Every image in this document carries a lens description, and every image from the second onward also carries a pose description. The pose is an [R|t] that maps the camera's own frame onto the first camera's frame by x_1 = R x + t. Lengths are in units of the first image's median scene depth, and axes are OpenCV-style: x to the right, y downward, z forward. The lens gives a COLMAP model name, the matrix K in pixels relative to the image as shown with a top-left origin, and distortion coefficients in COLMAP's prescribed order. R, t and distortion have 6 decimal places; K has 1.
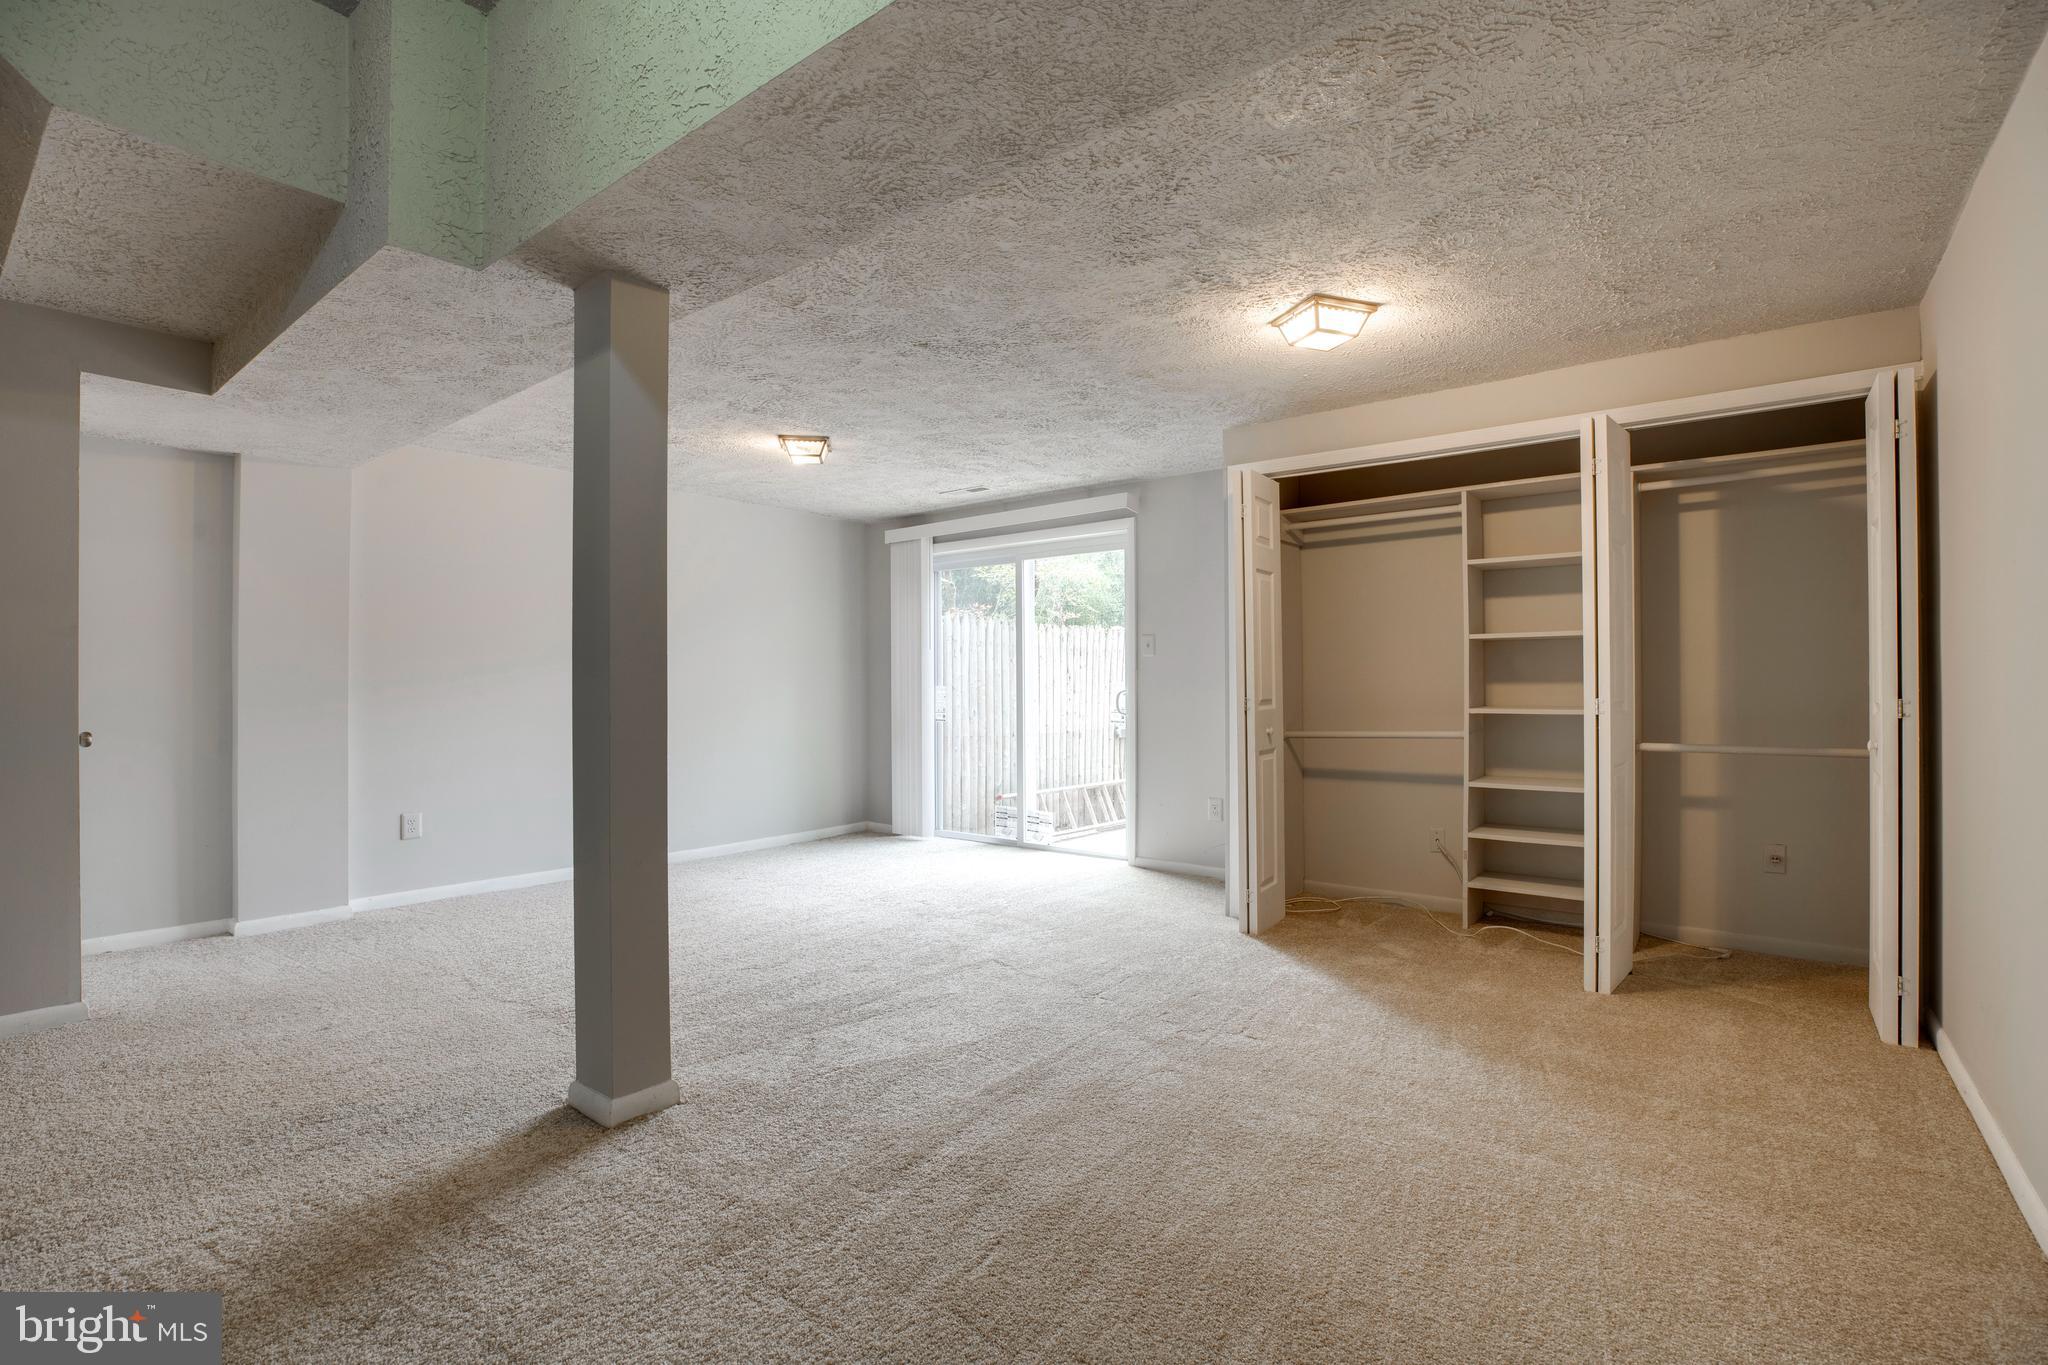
lens RADIAL K [[972.9, 0, 1024.0], [0, 972.9, 682.5], [0, 0, 1]] dist [-0.049978, 0.000218]
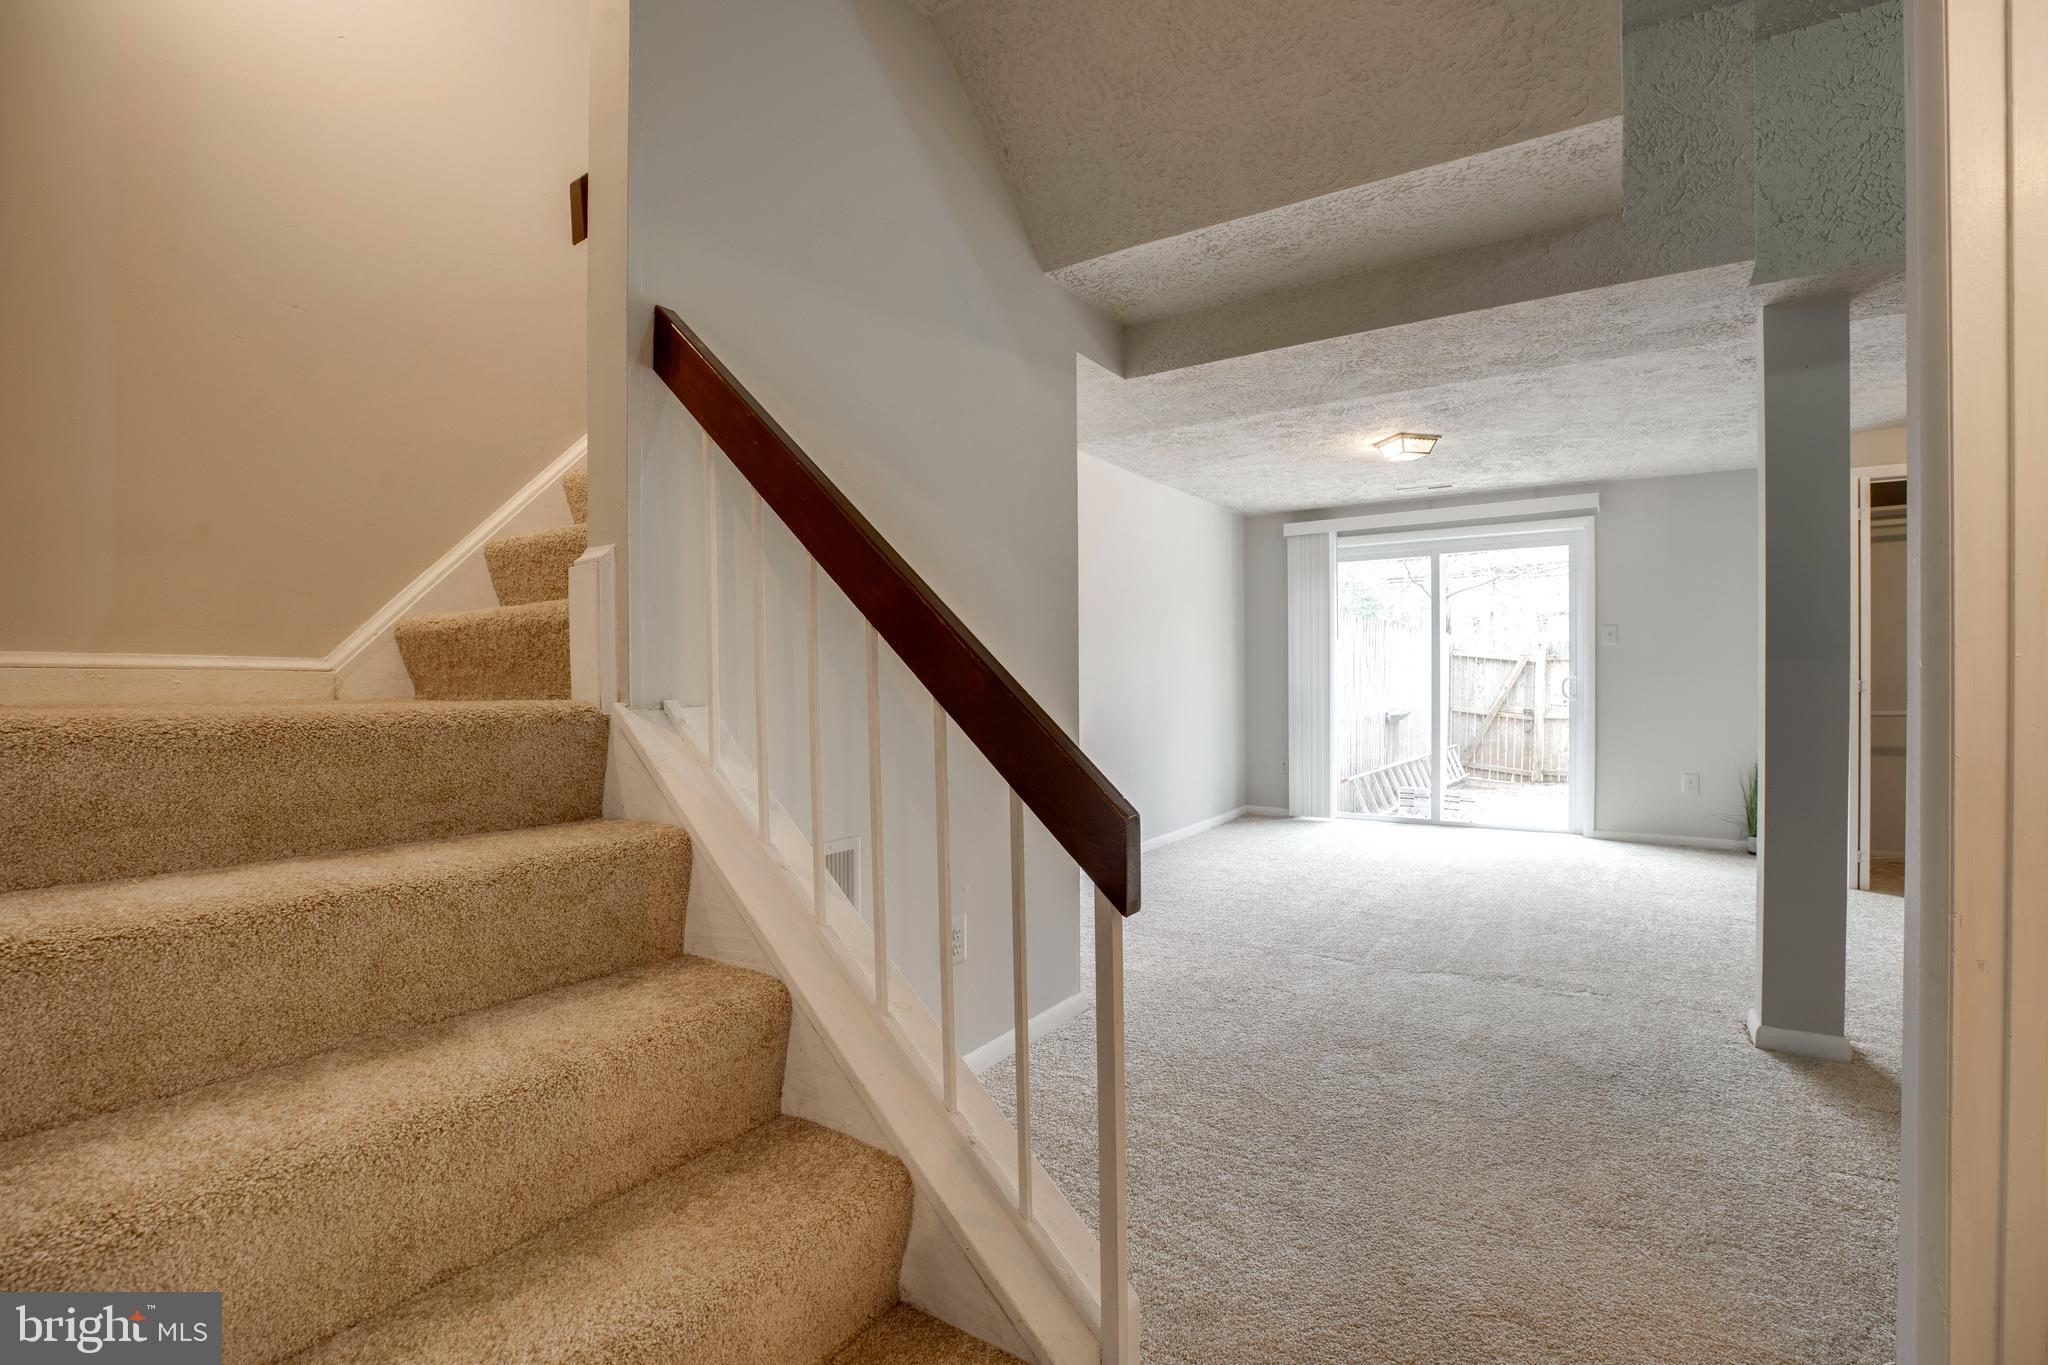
lens RADIAL K [[973.0, 0, 1013.1], [0, 973.0, 680.8], [0, 0, 1]] dist [-0.052946, 0.012366]
pose [[0.998002, -0.002359, 0.063142, -0.531555], [0.002181, 0.999993, 0.002894, 0.008233], [-0.063148, -0.002751, 0.998000, -0.018127]]
